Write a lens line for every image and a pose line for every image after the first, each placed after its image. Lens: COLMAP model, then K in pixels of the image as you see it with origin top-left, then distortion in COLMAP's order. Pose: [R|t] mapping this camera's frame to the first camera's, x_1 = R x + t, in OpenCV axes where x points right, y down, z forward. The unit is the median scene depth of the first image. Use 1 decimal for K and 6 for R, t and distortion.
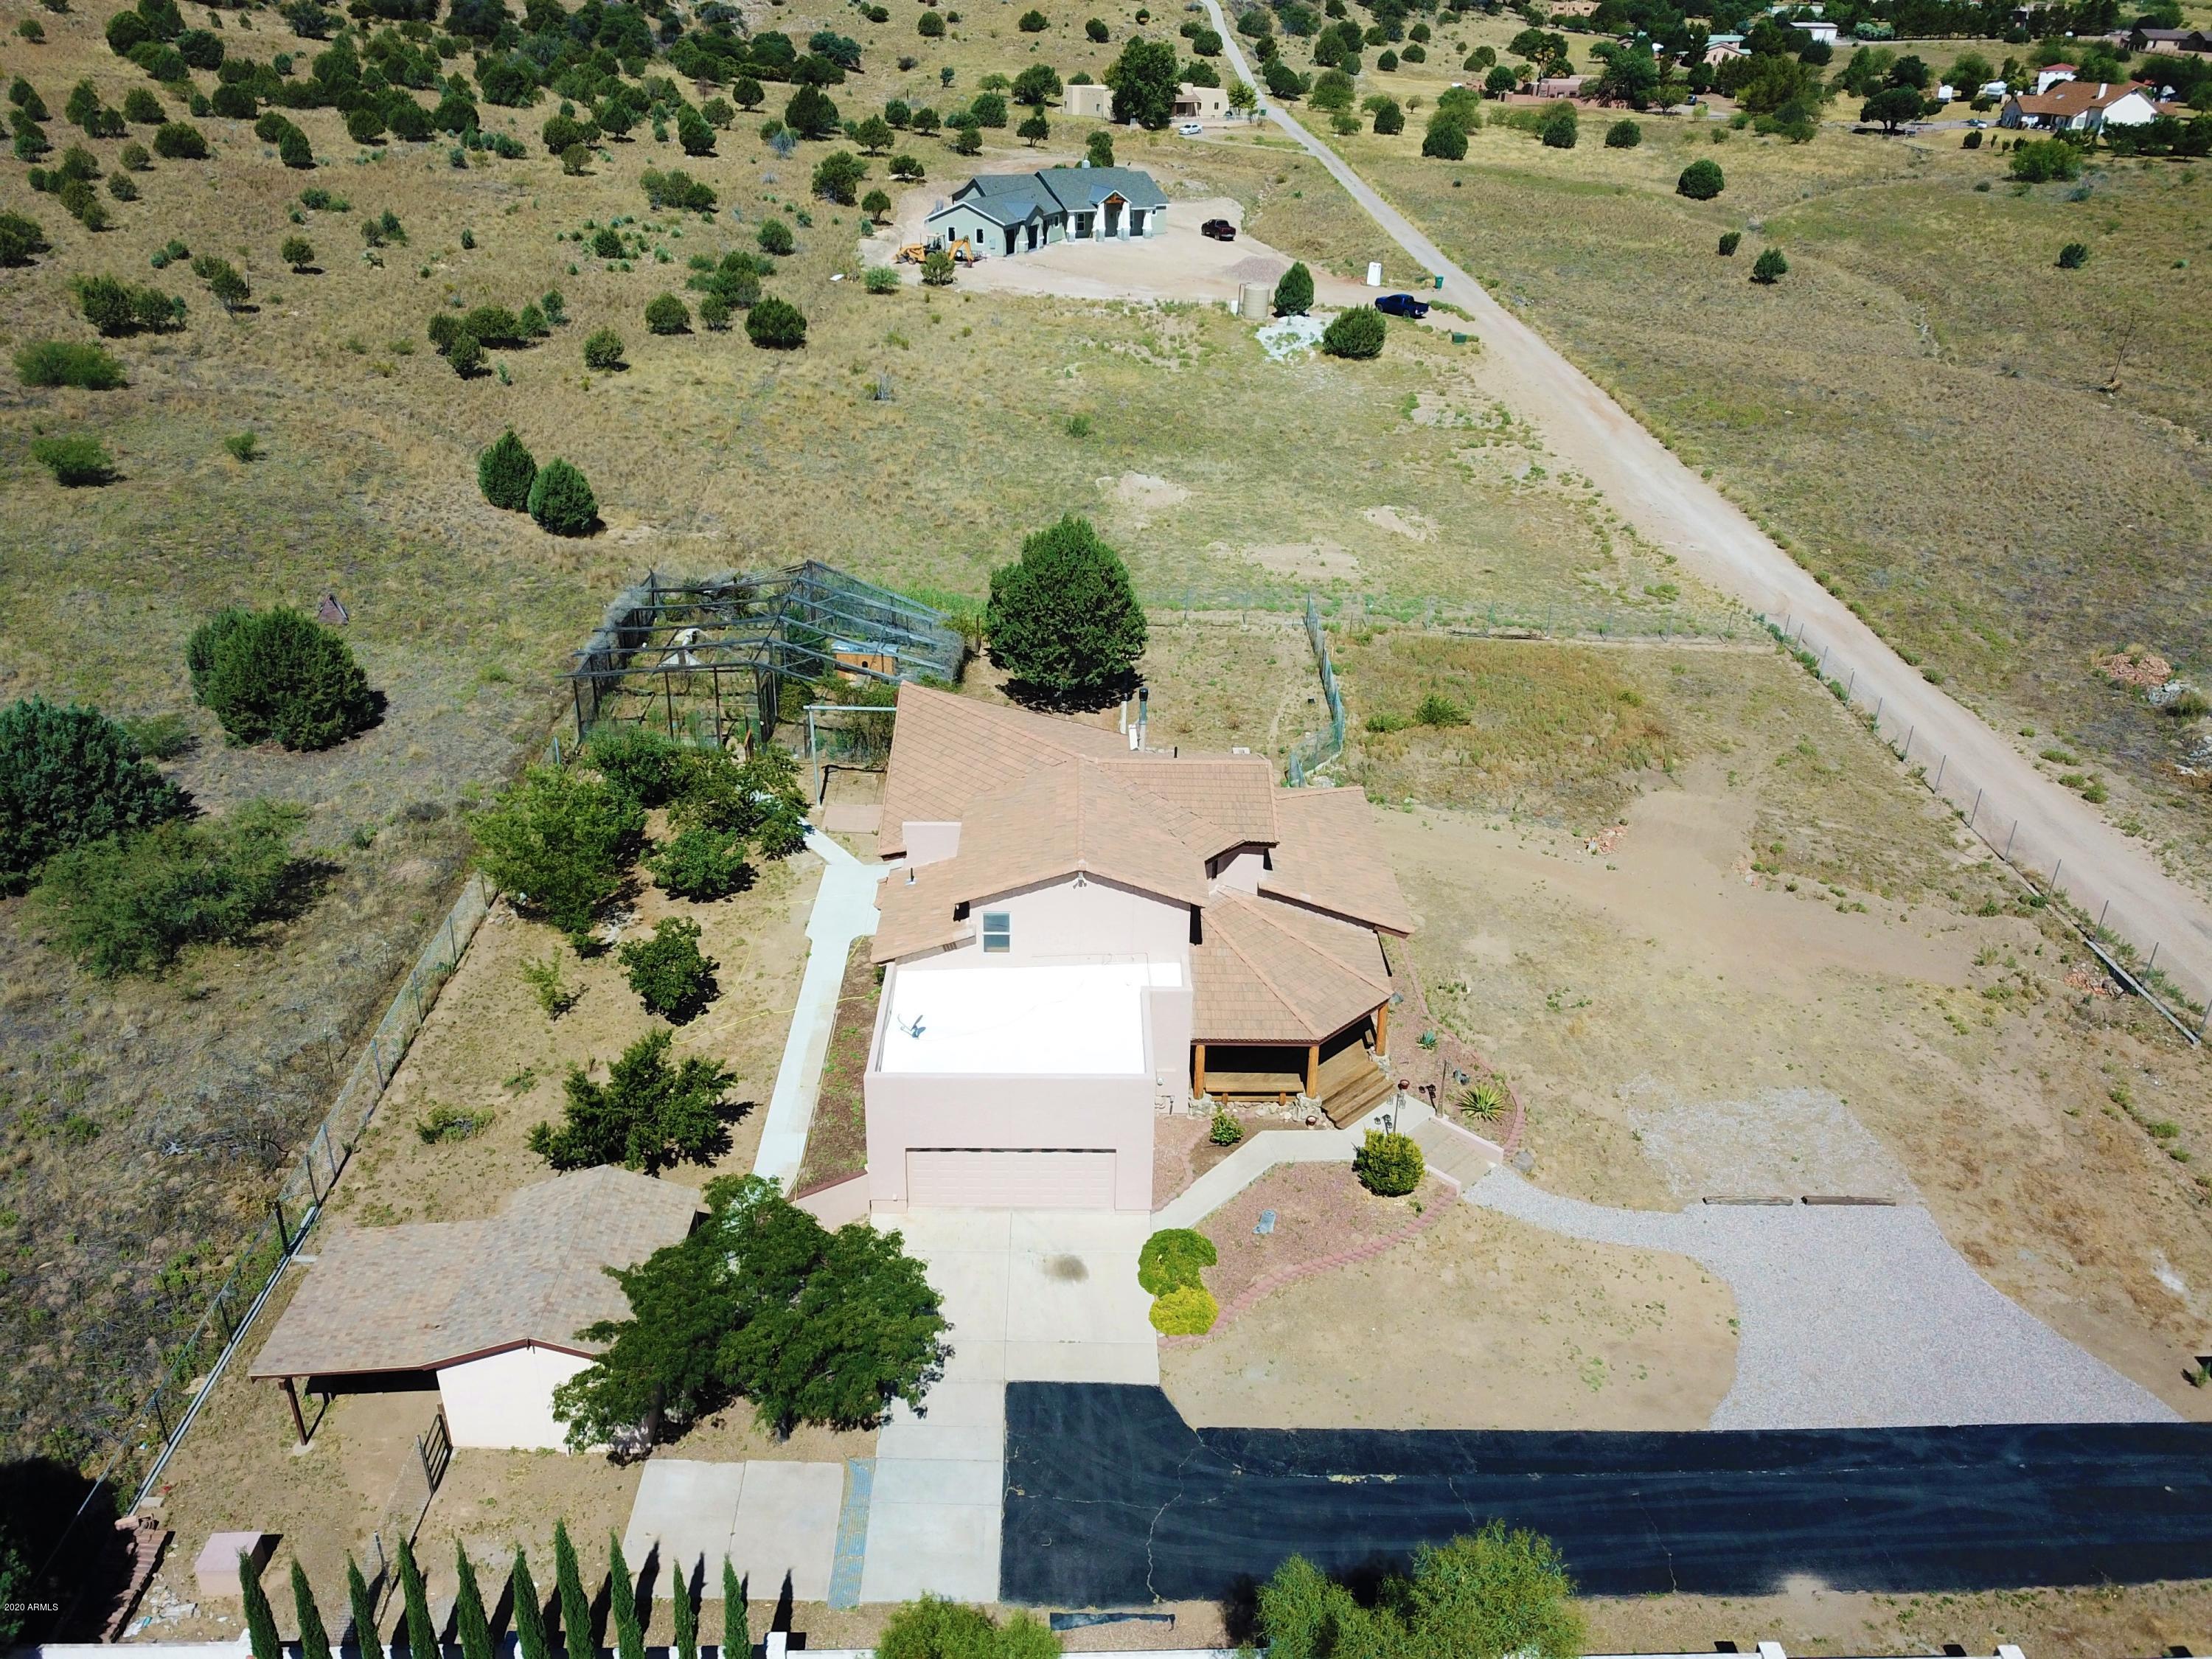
lens RADIAL K [[1683.6, 0, 1106.0], [0, 1683.6, 829.5], [0, 0, 1]] dist [0.015423, -0.006967]
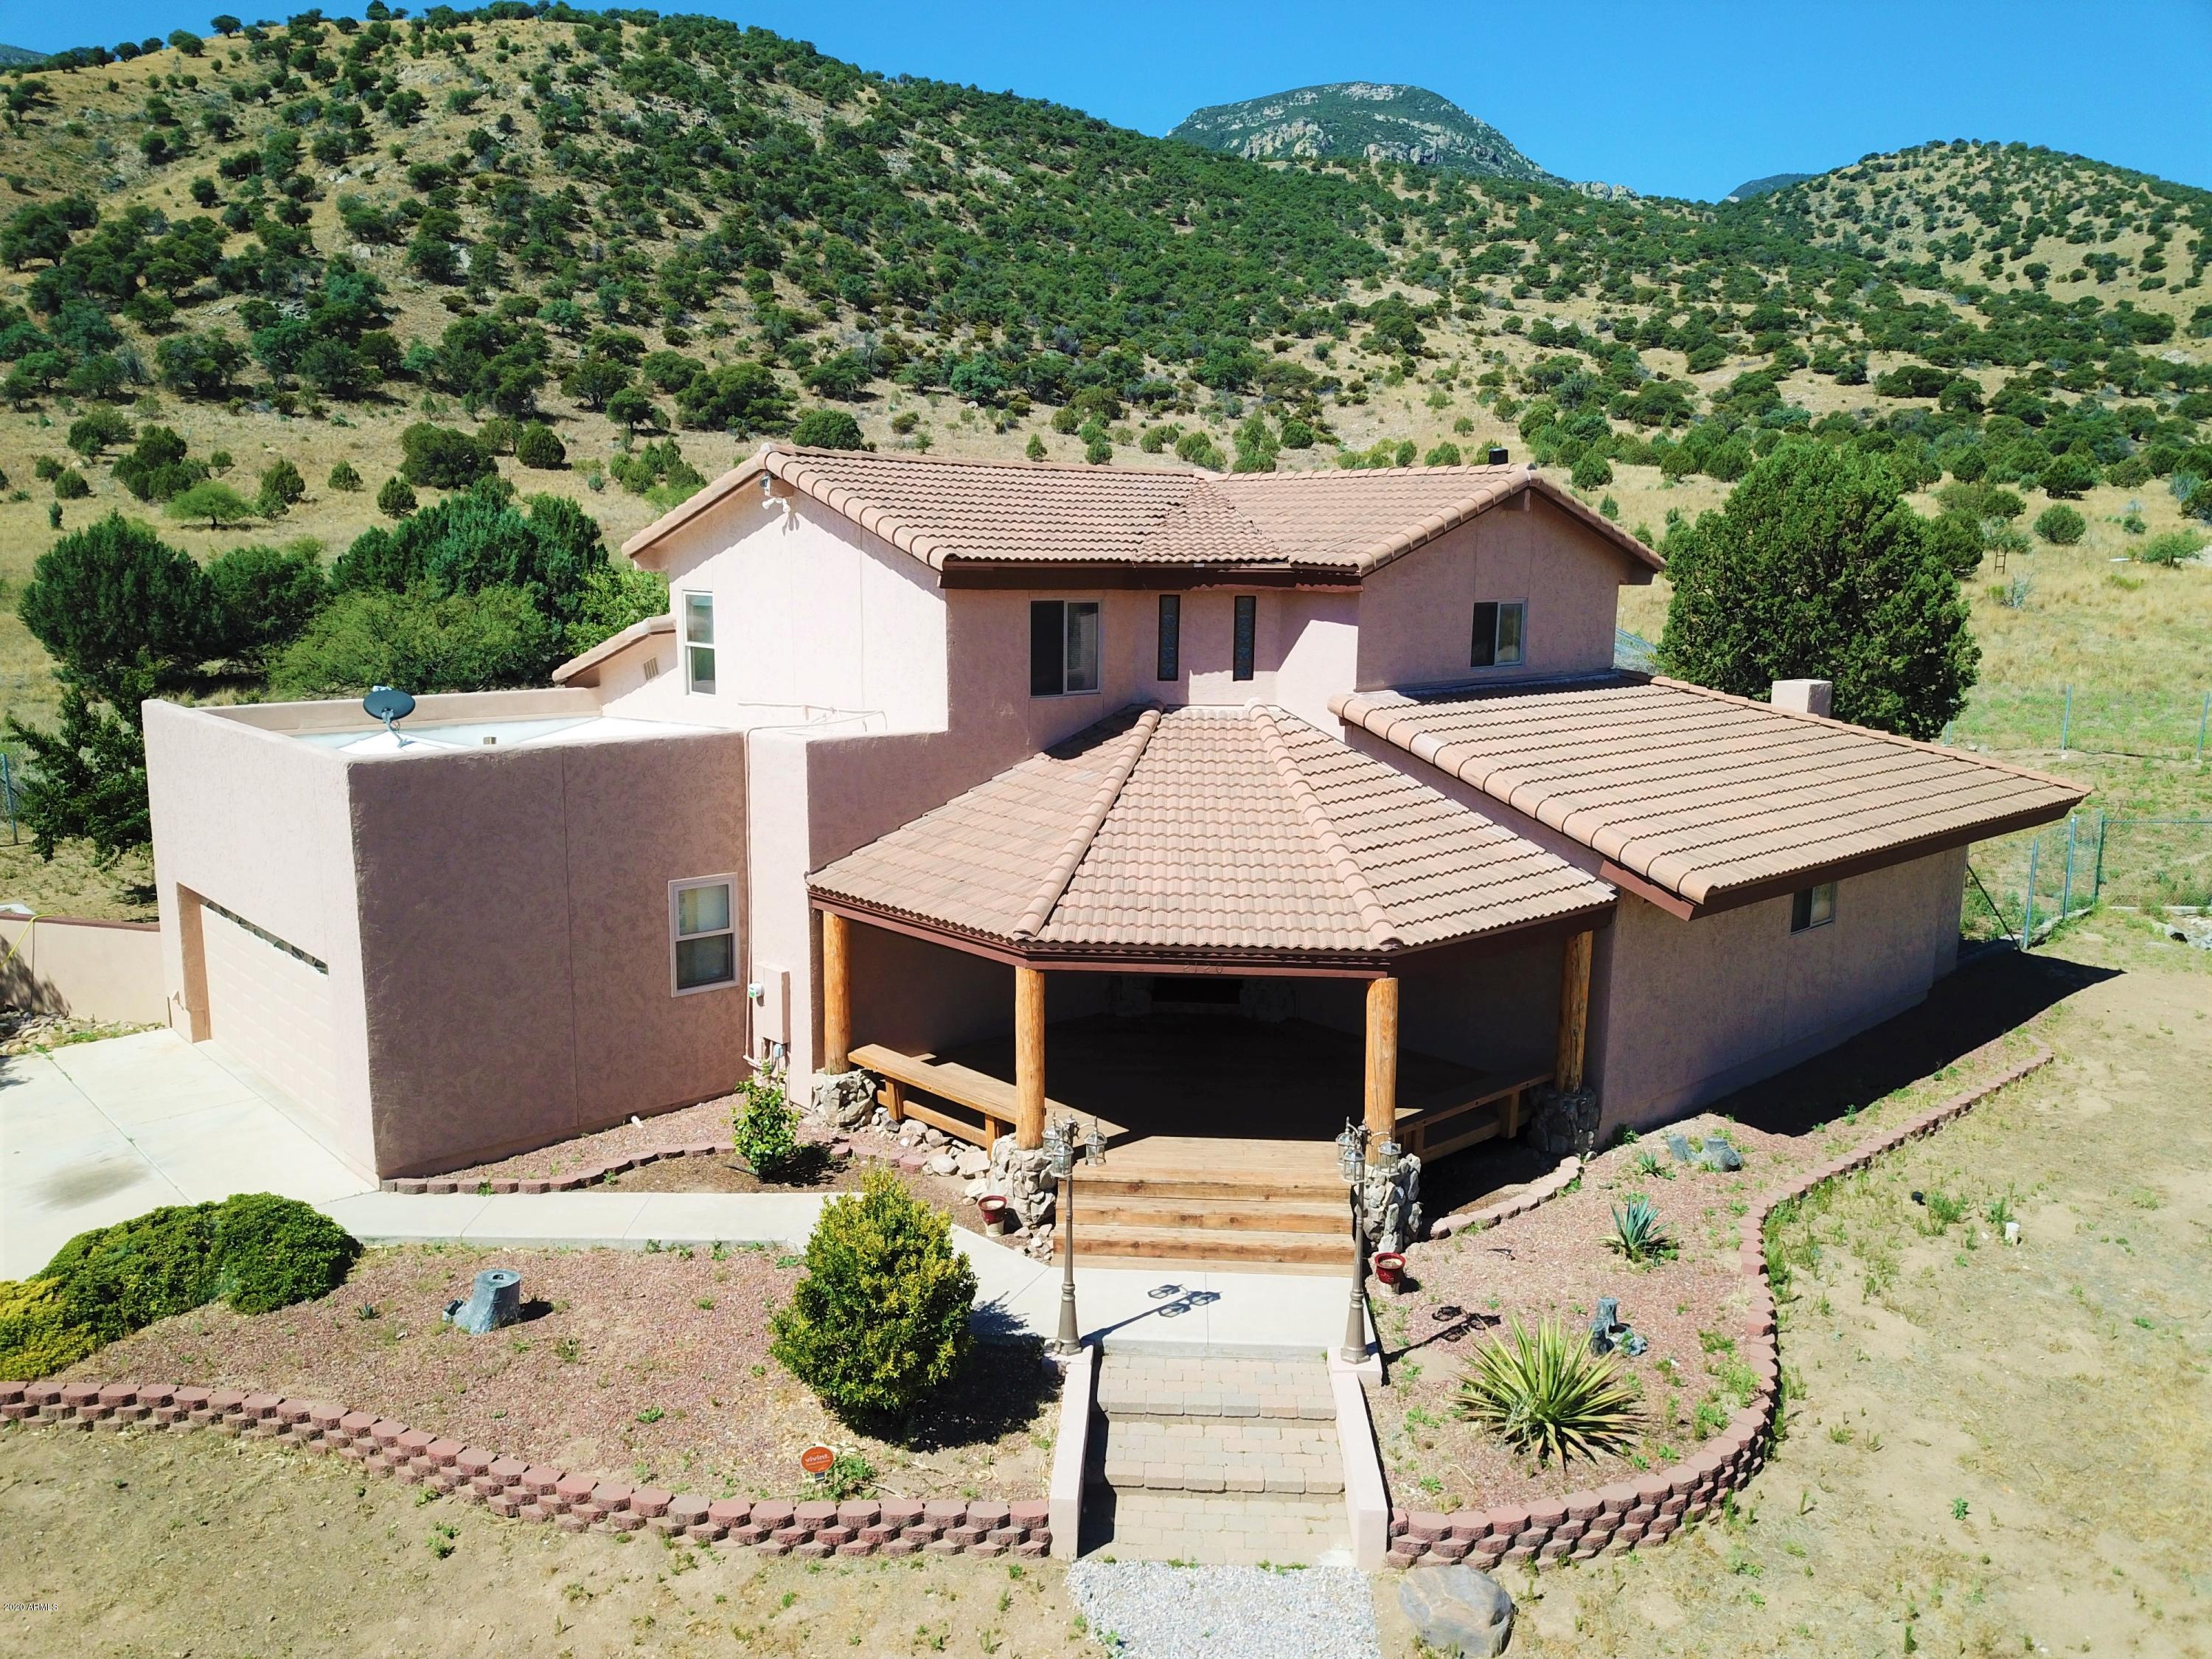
lens RADIAL K [[1695.9, 0, 1100.0], [0, 1695.9, 831.1], [0, 0, 1]] dist [0.010142, -0.004756]
pose [[0.661085, 0.116592, -0.741197, 0.347206], [-0.322885, 0.935912, -0.140764, 0.133019], [0.677283, 0.332378, 0.656363, 0.710623]]
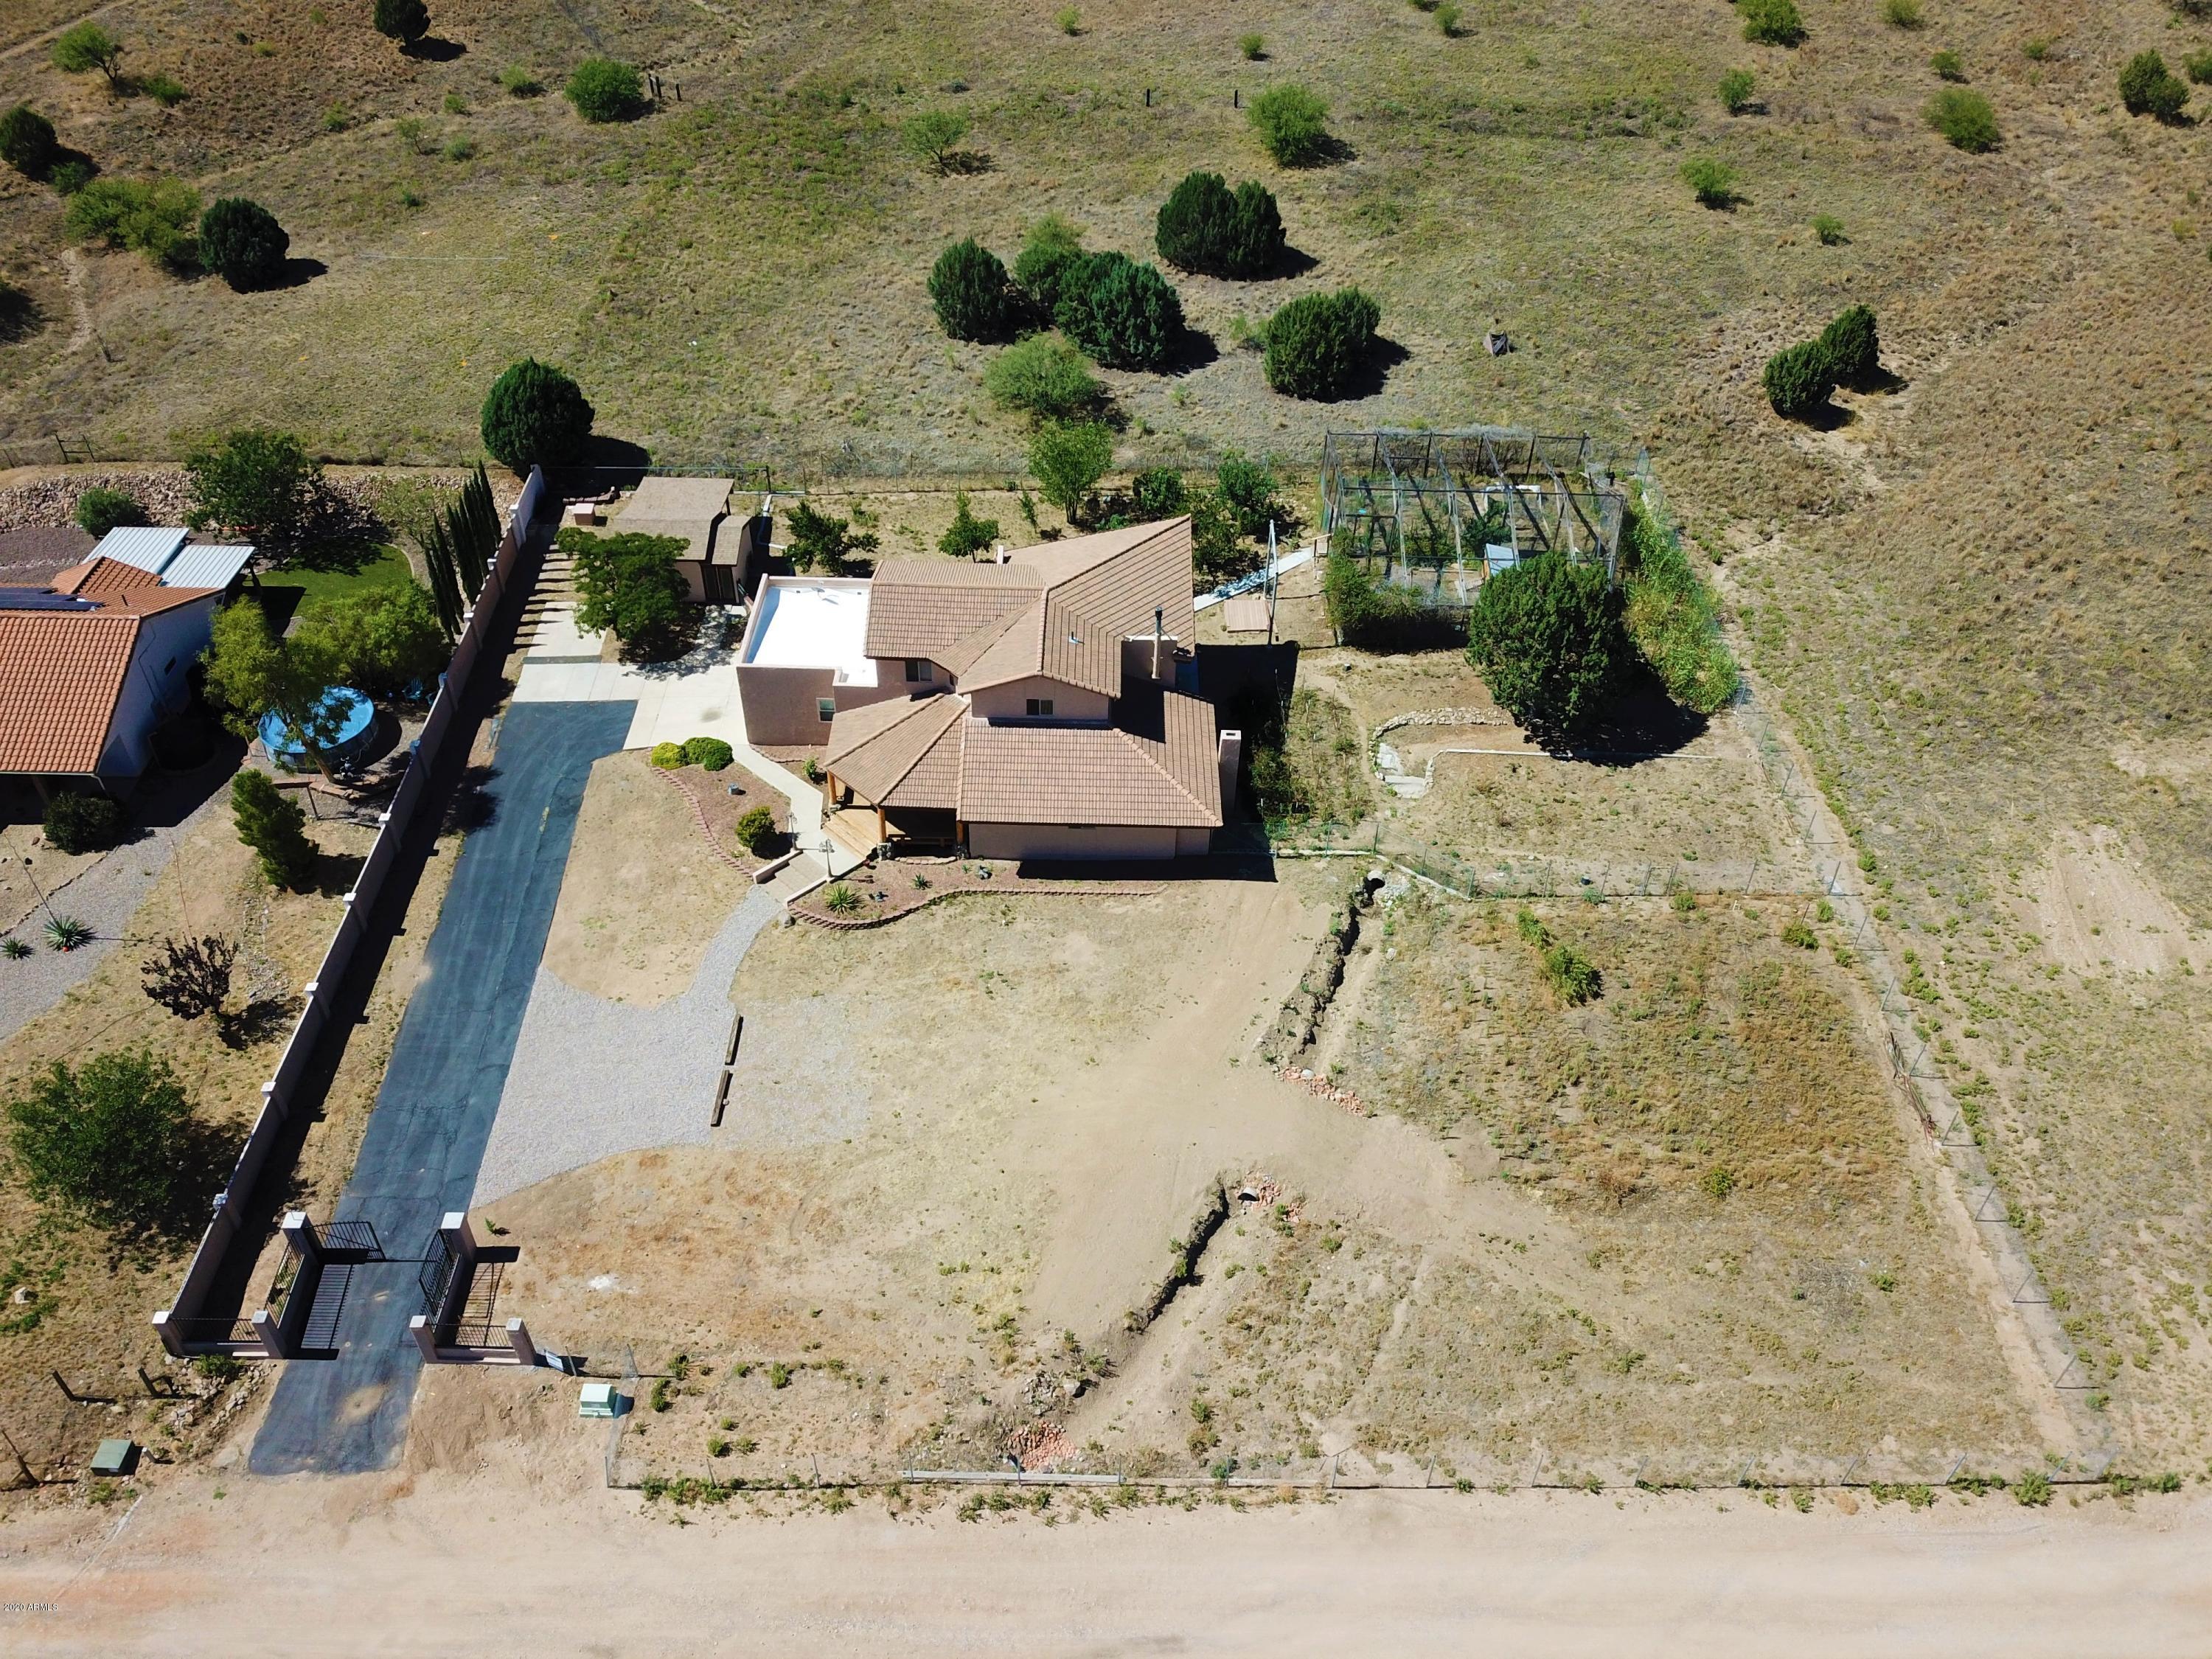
lens RADIAL K [[1694.6, 0, 1126.0], [0, 1694.6, 828.9], [0, 0, 1]] dist [0.043811, -0.001813]
pose [[-0.011132, 0.639607, -0.768621, 1.200769], [-0.458632, 0.679782, 0.572323, -0.750631], [0.888557, 0.358885, 0.285777, 0.750304]]
